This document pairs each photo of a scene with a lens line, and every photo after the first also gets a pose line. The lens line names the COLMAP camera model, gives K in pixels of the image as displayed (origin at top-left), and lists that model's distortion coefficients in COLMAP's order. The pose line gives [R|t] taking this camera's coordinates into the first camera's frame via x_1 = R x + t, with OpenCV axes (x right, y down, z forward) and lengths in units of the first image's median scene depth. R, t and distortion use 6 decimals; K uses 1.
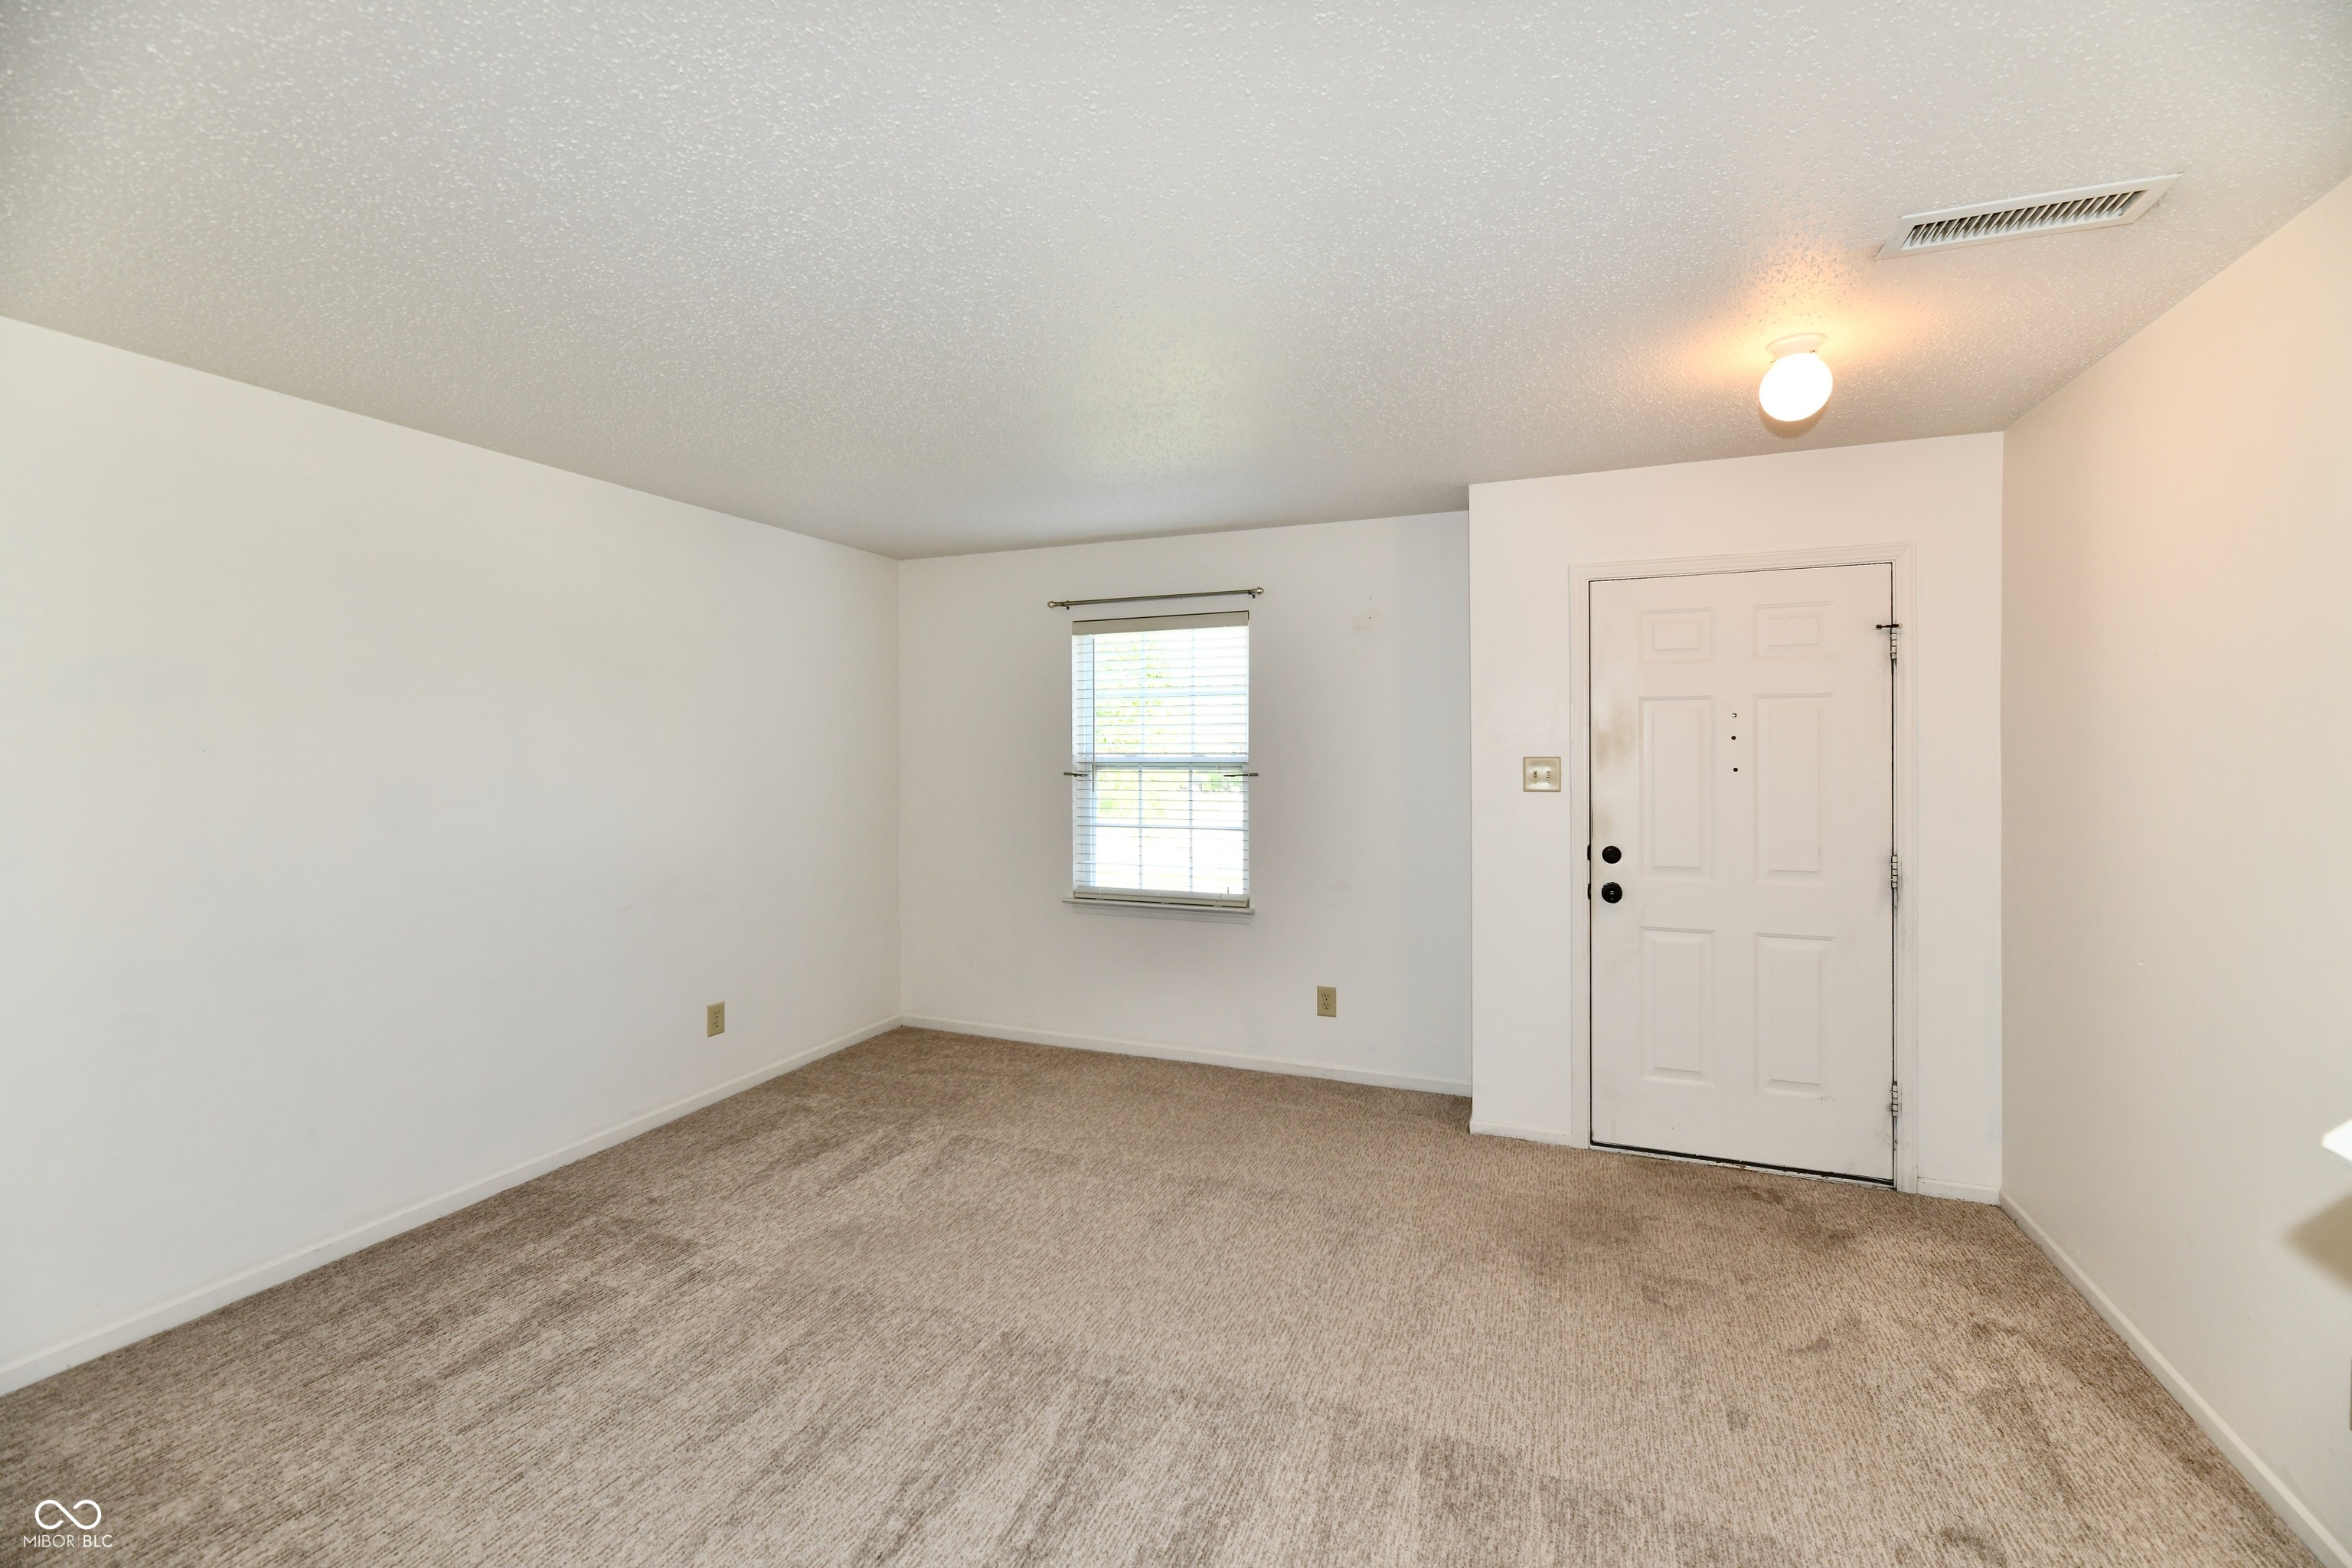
lens RADIAL K [[968.5, 0, 1194.3], [0, 968.5, 751.9], [0, 0, 1]] dist [-0.000457, -0.003061]
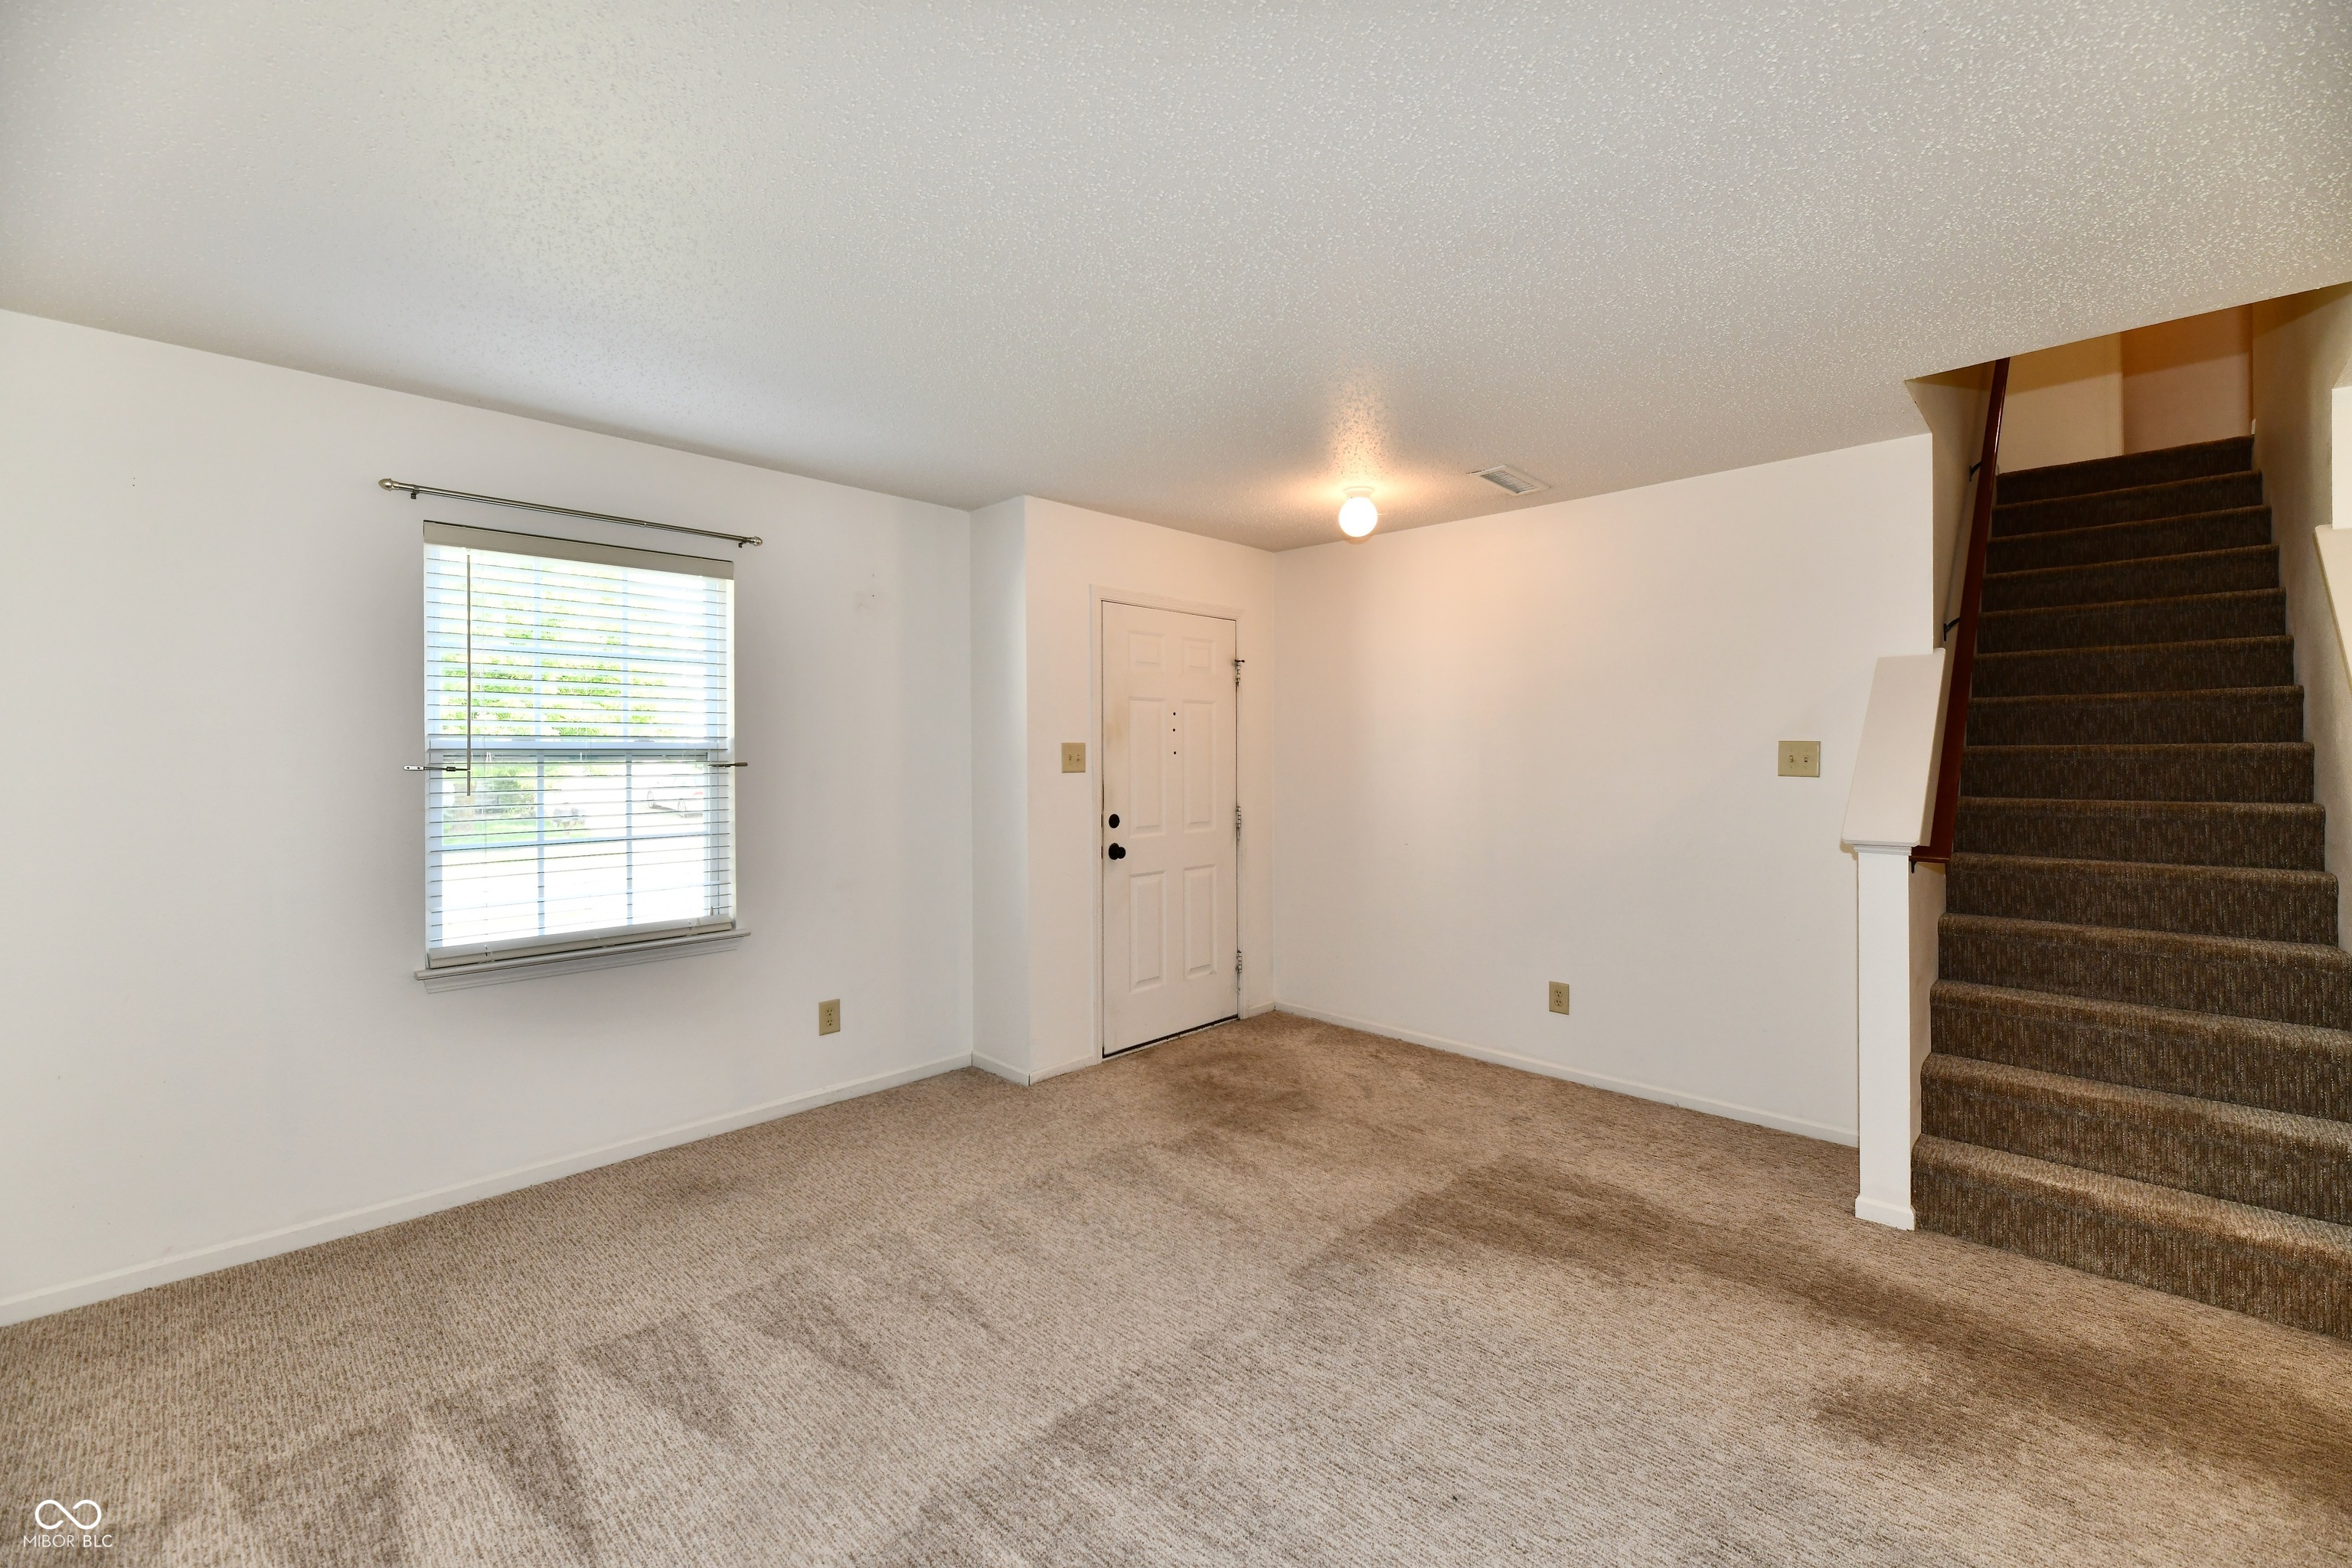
lens RADIAL K [[968.5, 0, 1208.4], [0, 968.5, 743.3], [0, 0, 1]] dist [-0.000457, -0.003061]
pose [[0.369661, 0.008083, 0.929132, -0.551901], [-0.002323, 0.999967, -0.007775, 0.011159], [-0.929164, 0.000715, 0.369667, 0.335069]]
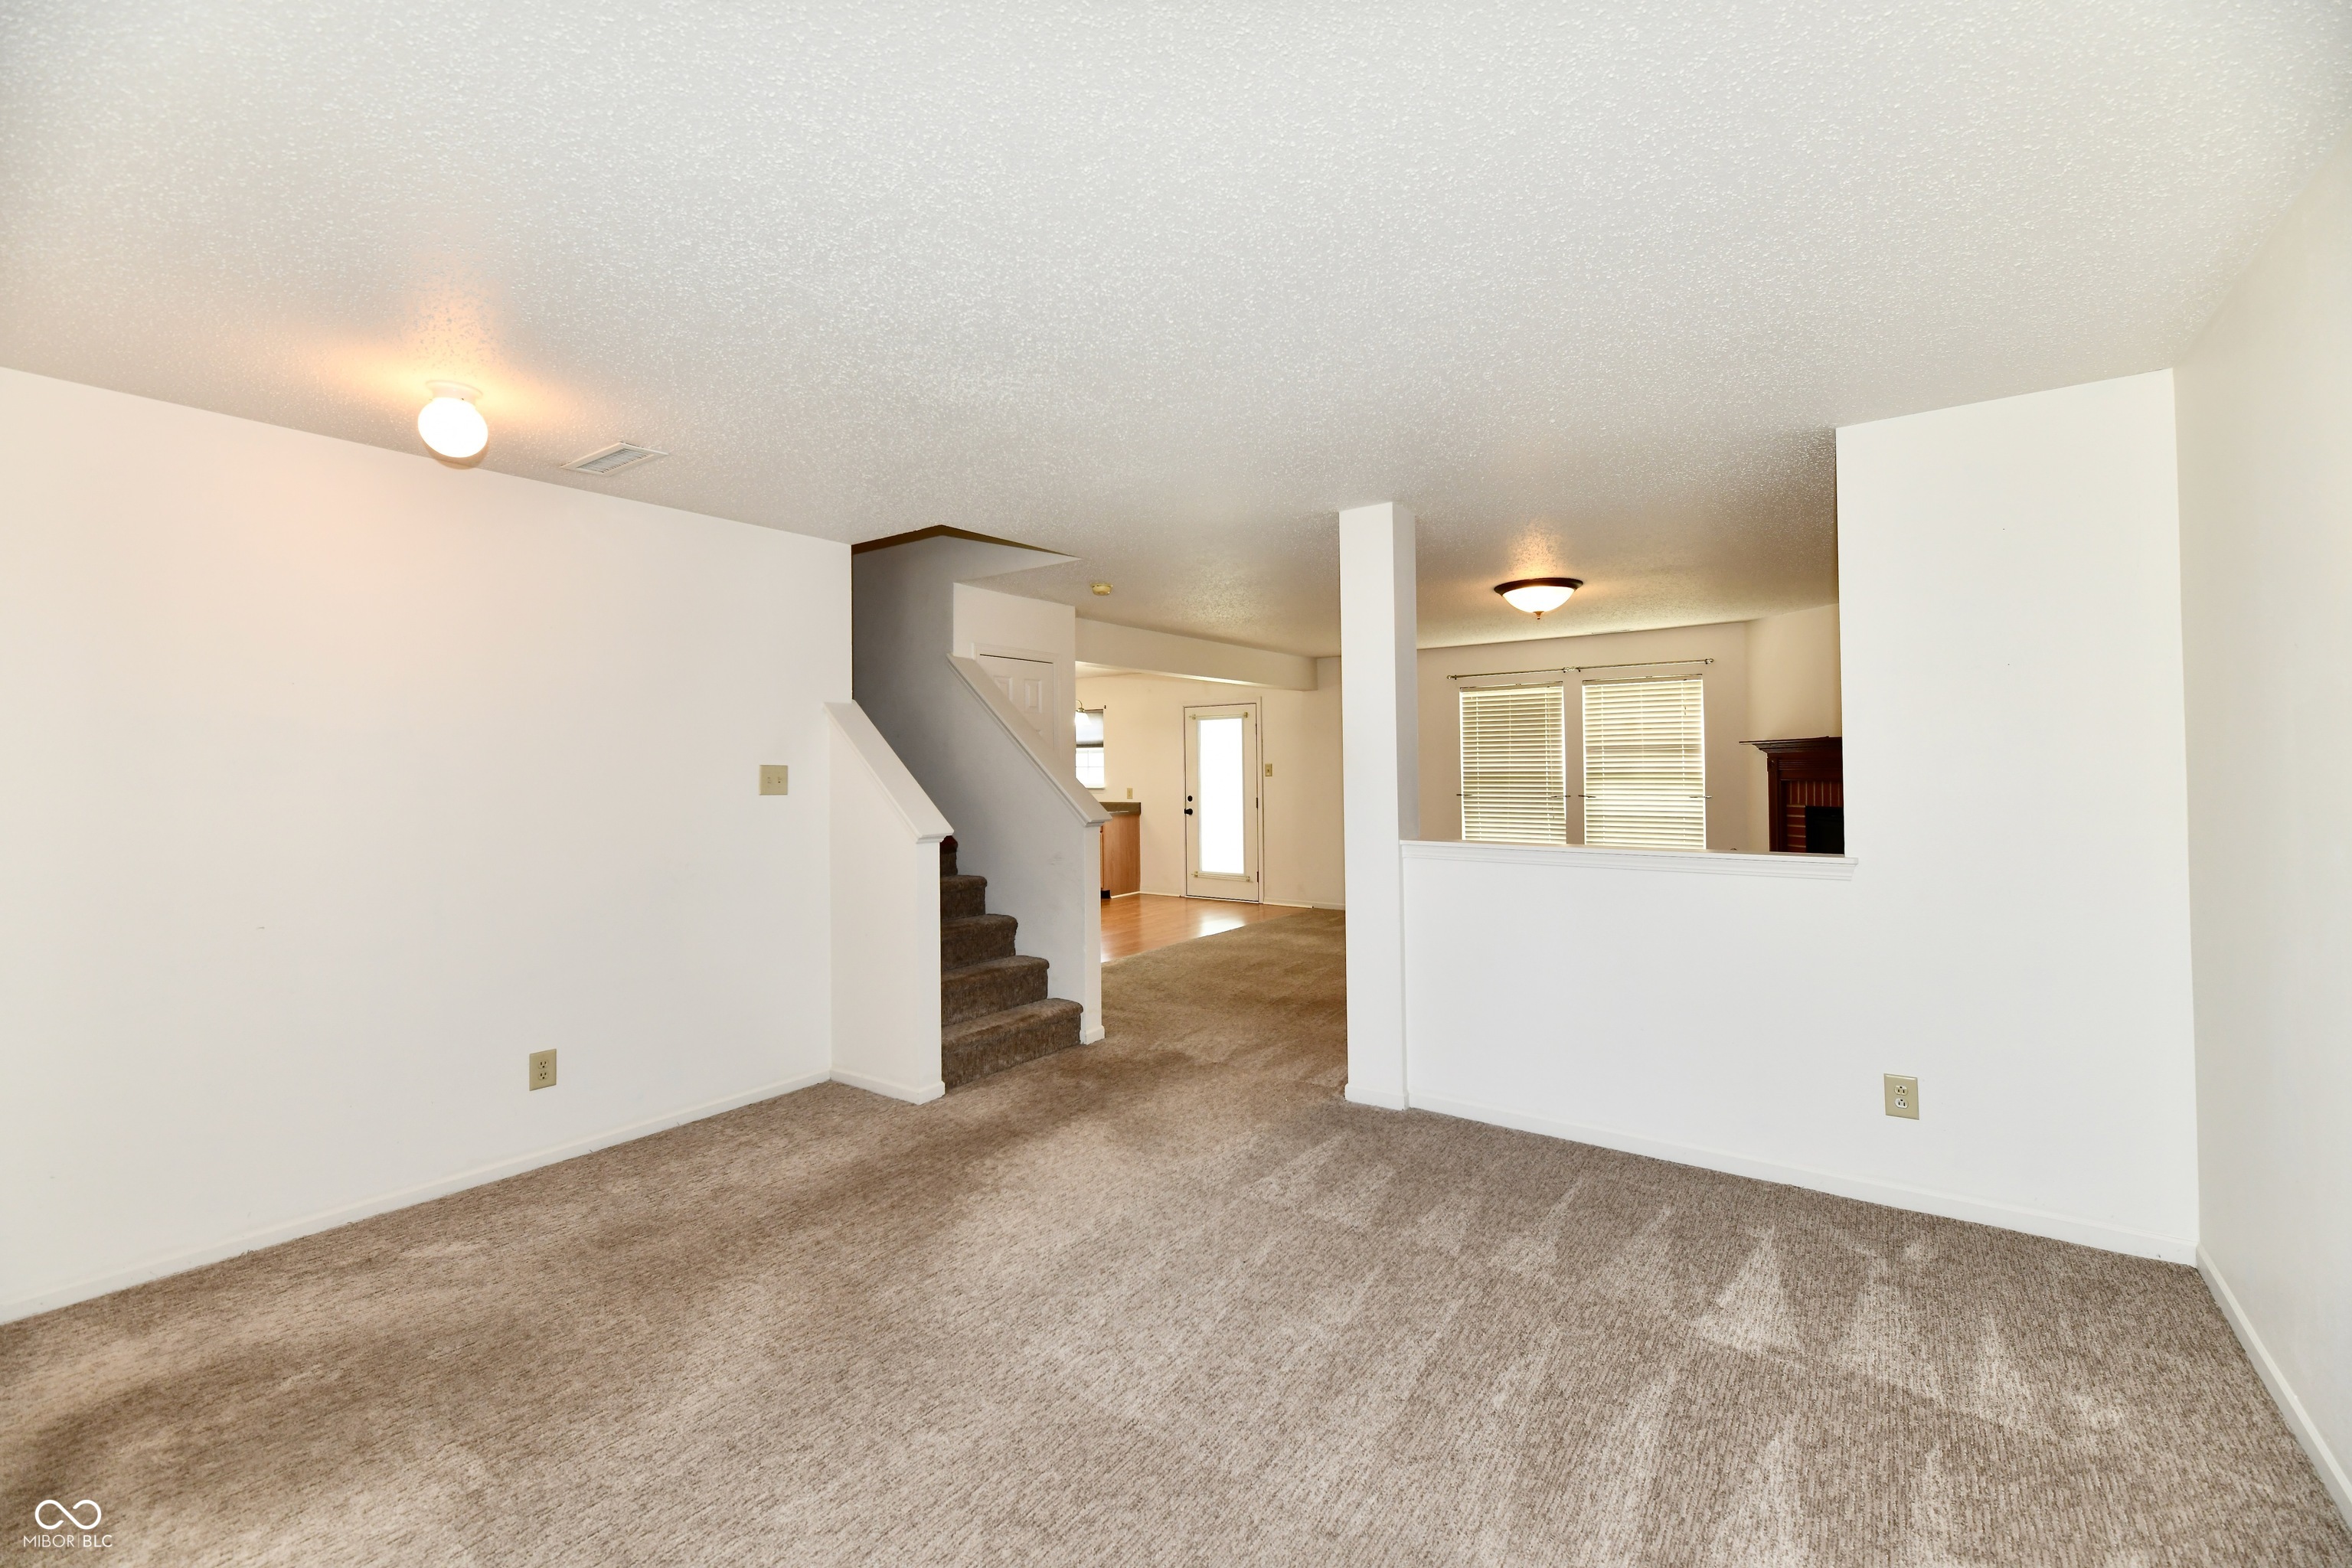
lens RADIAL K [[968.5, 0, 1175.4], [0, 968.5, 743.1], [0, 0, 1]] dist [-0.000457, -0.003061]
pose [[-0.968259, 0.021712, 0.249006, -0.263146], [0.013963, 0.999363, -0.032842, 0.017514], [-0.249560, -0.028323, -0.967945, 0.970679]]
